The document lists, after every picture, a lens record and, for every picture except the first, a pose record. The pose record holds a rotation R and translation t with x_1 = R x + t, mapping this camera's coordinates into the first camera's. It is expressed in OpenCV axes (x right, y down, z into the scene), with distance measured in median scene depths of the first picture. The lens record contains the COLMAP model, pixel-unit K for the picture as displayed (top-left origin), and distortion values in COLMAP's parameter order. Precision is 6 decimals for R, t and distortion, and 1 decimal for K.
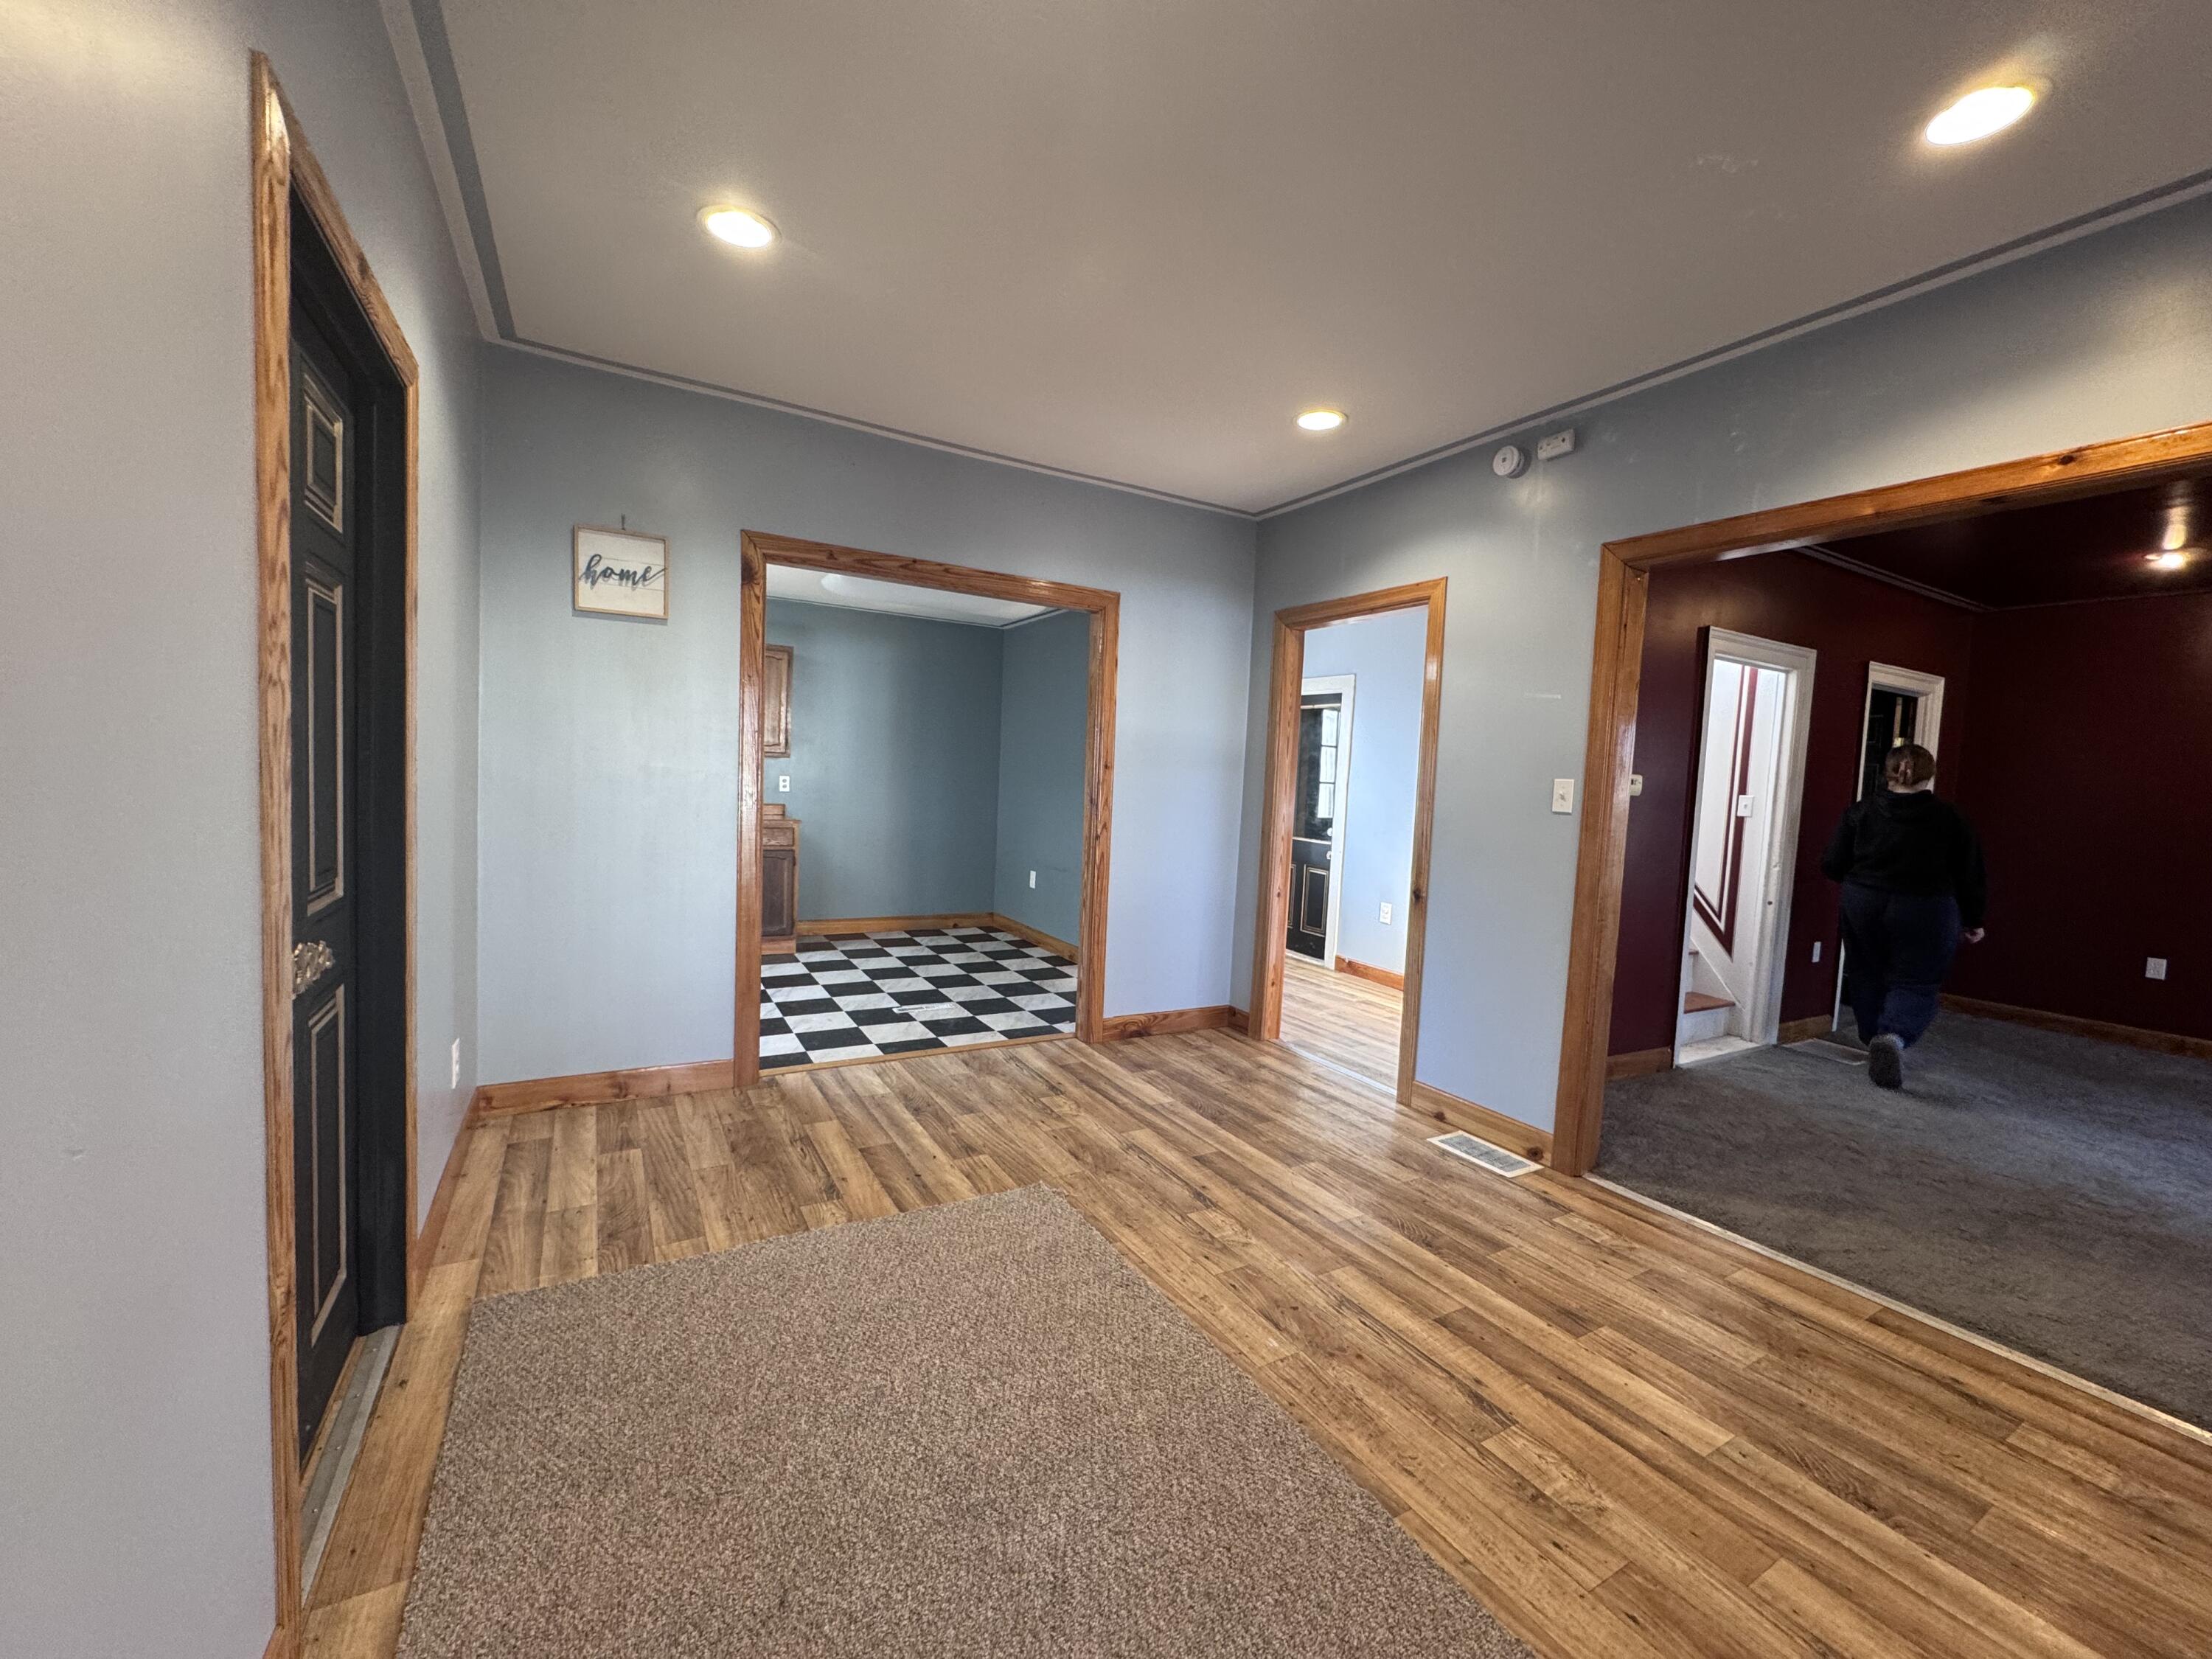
lens RADIAL K [[887.5, 0, 1103.7], [0, 887.5, 829.4], [0, 0, 1]] dist [0.002989, 0.000251]
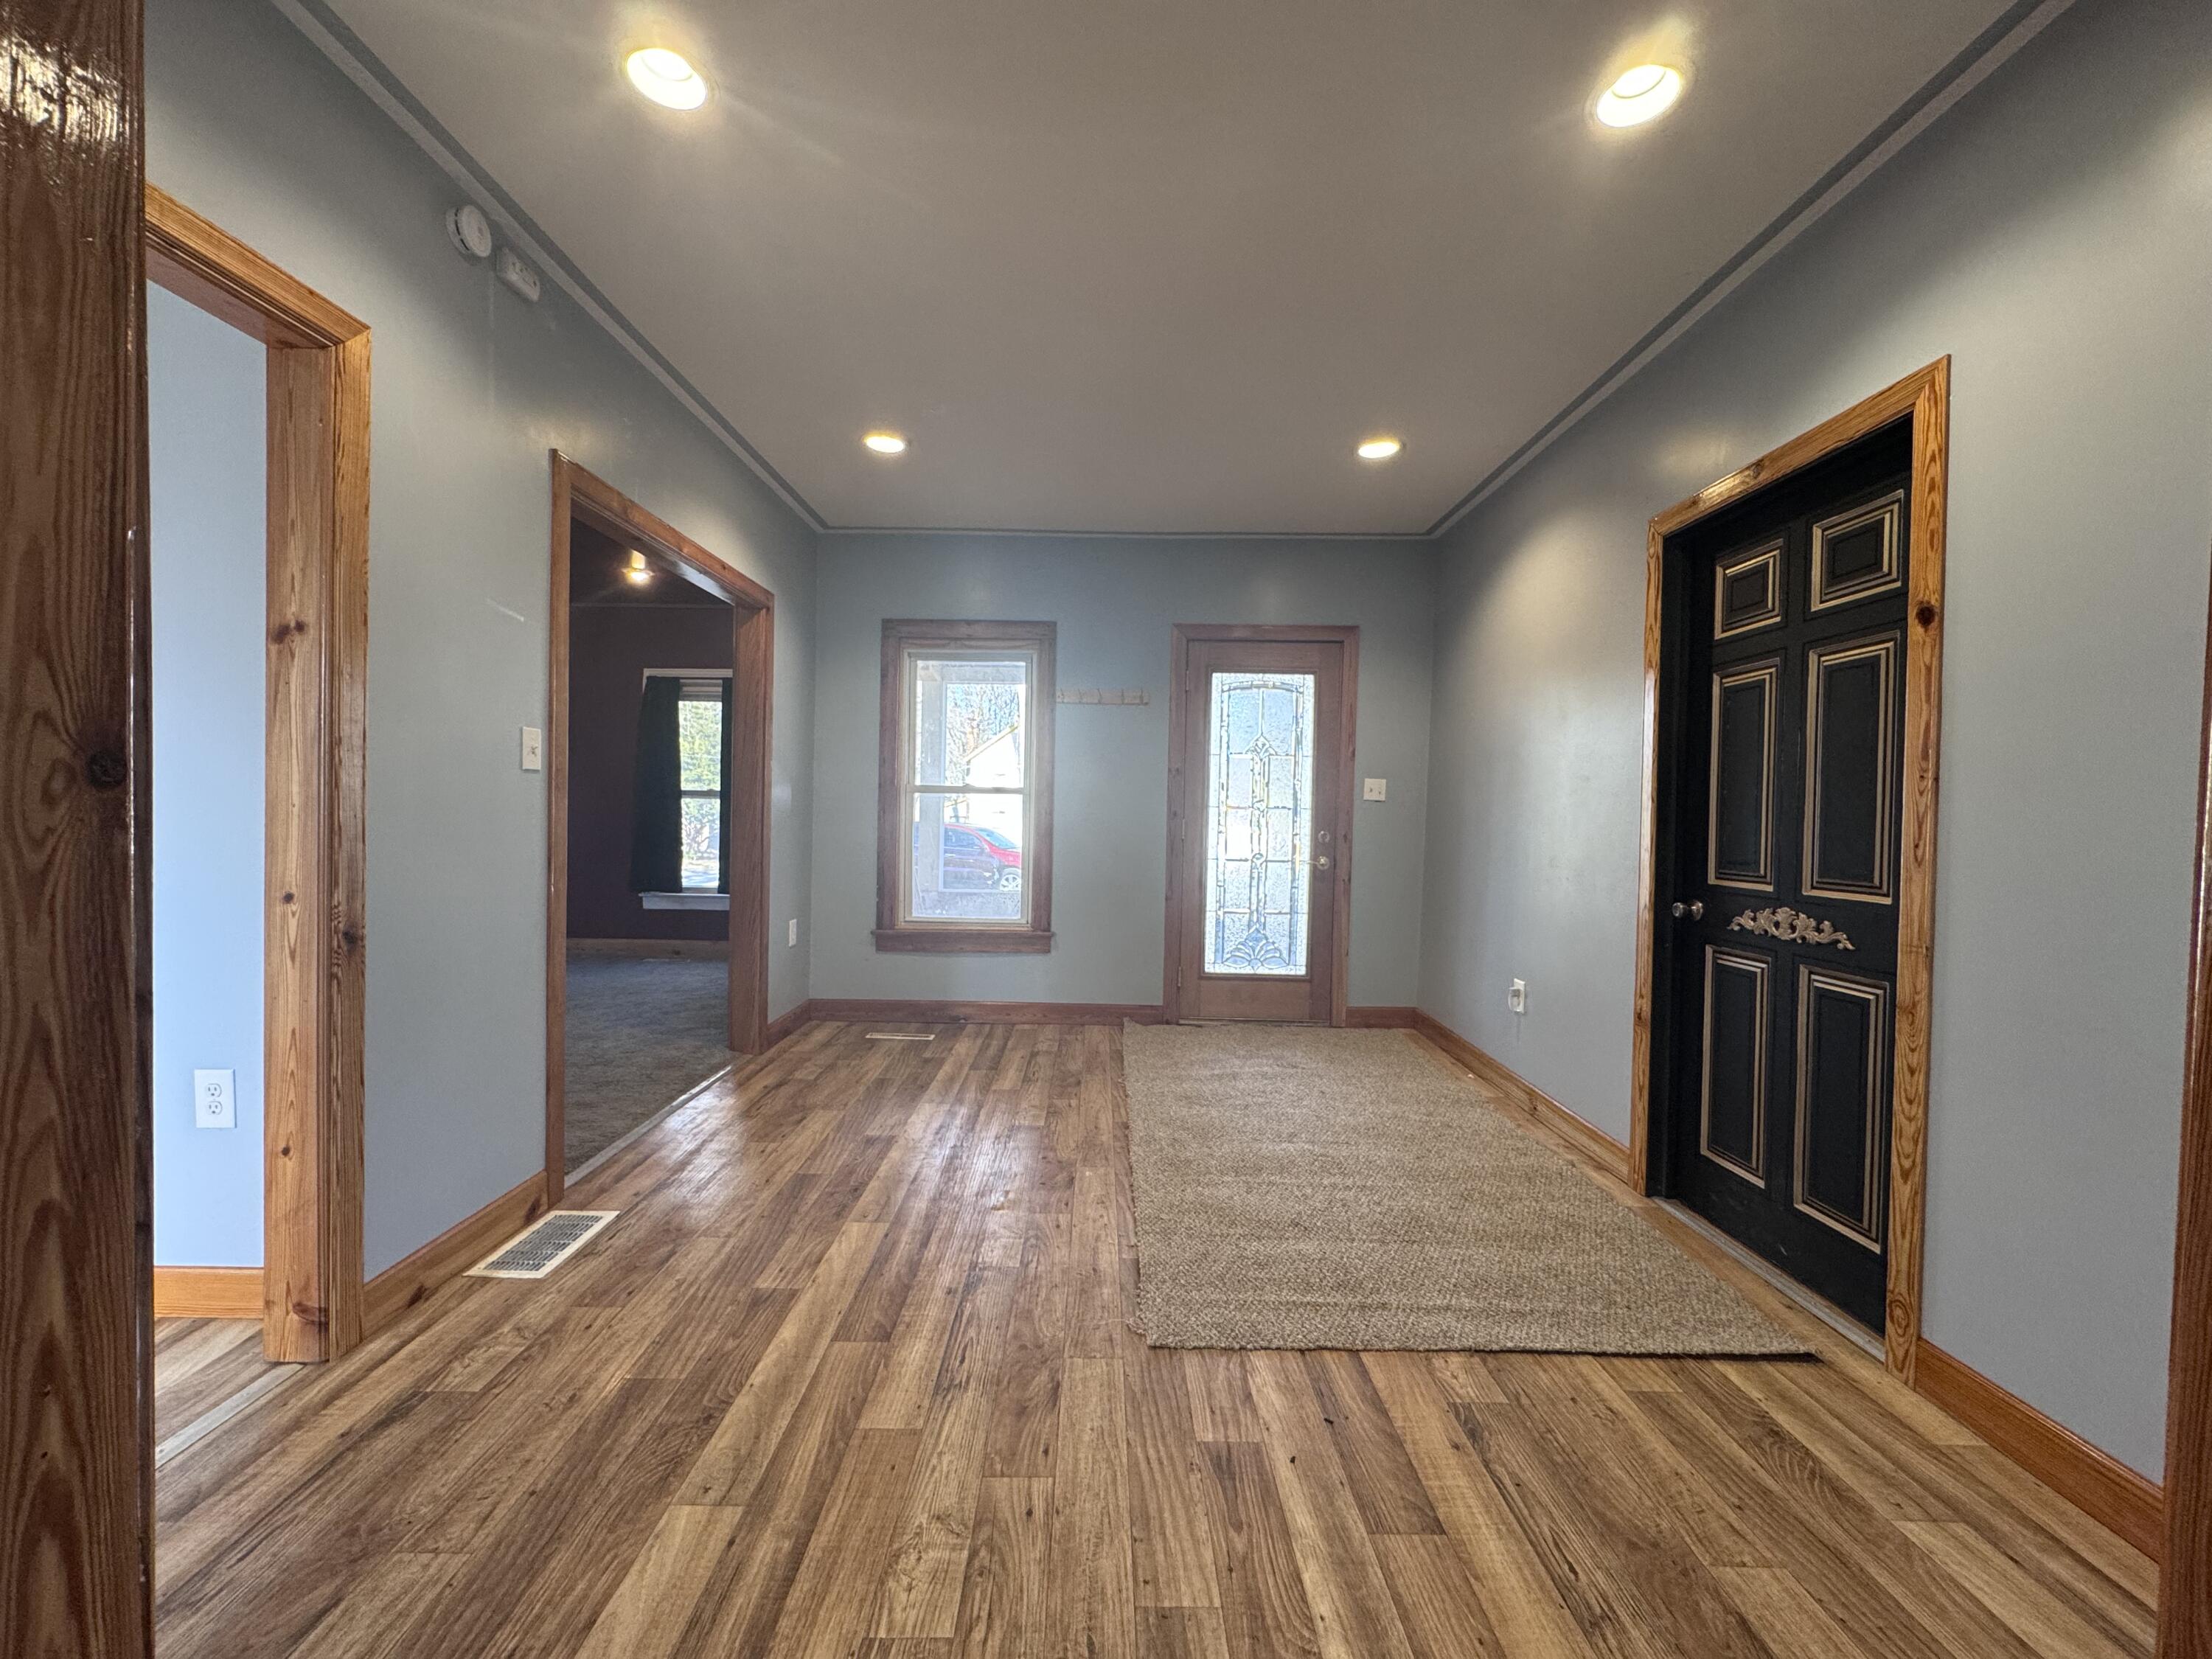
lens RADIAL K [[887.5, 0, 1103.7], [0, 887.5, 826.5], [0, 0, 1]] dist [0.002989, 0.000251]
pose [[-0.867000, -0.071578, 0.493140, -0.317924], [-0.029415, 0.995255, 0.092743, -0.058234], [-0.497439, 0.065903, -0.864992, 1.448439]]
